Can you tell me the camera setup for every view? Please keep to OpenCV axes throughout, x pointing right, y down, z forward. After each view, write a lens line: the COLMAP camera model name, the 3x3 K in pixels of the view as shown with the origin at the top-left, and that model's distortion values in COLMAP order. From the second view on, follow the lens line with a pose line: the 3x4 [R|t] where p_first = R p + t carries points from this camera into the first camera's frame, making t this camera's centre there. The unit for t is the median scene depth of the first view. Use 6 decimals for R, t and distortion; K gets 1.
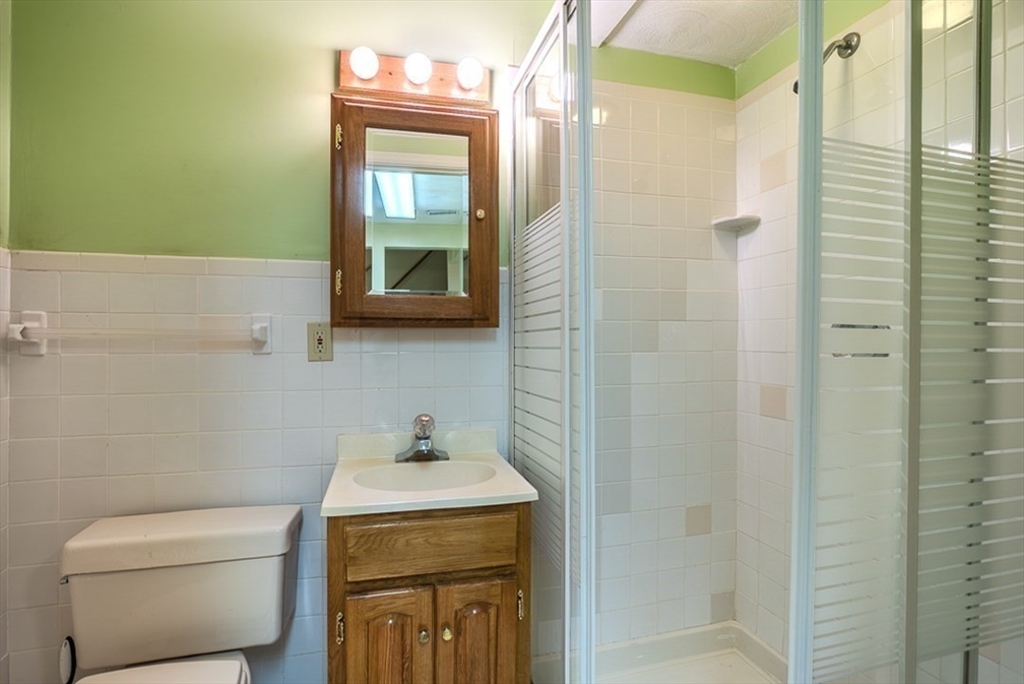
lens RADIAL K [[496.6, 0, 512.0], [0, 496.6, 342.0], [0, 0, 1]] dist [-0.004466, 0.000210]
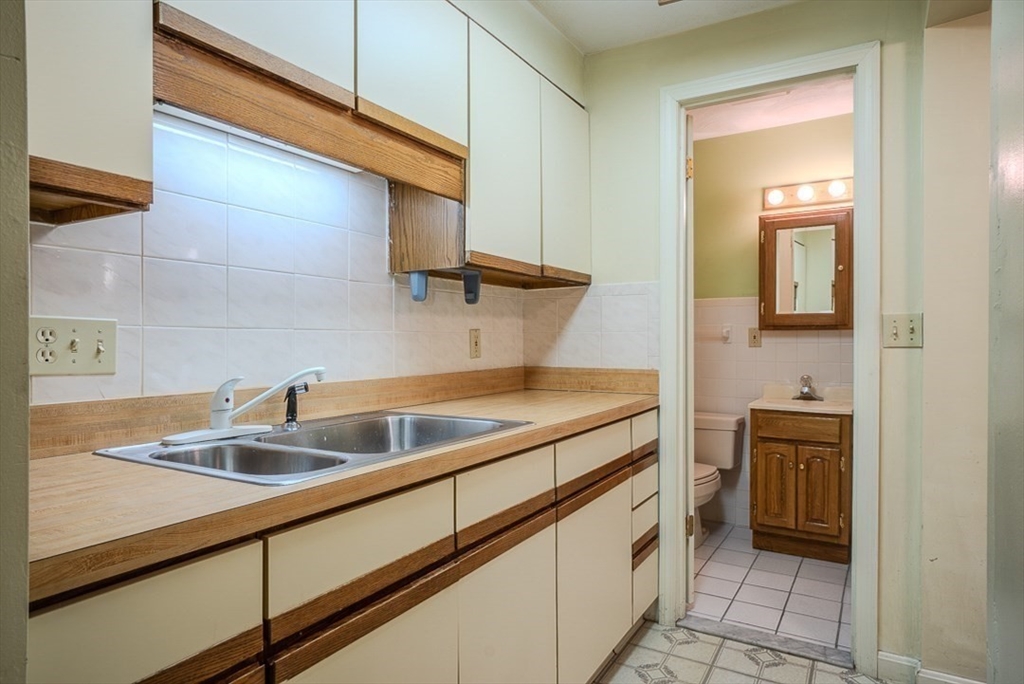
lens RADIAL K [[629.3, 0, 483.7], [0, 629.3, 341.7], [0, 0, 1]] dist [-0.003771, -0.000855]
pose [[0.652615, 0.004643, -0.757676, 0.873691], [-0.000356, 0.999983, 0.005821, 0.001773], [0.757690, -0.003530, 0.652605, -1.578056]]
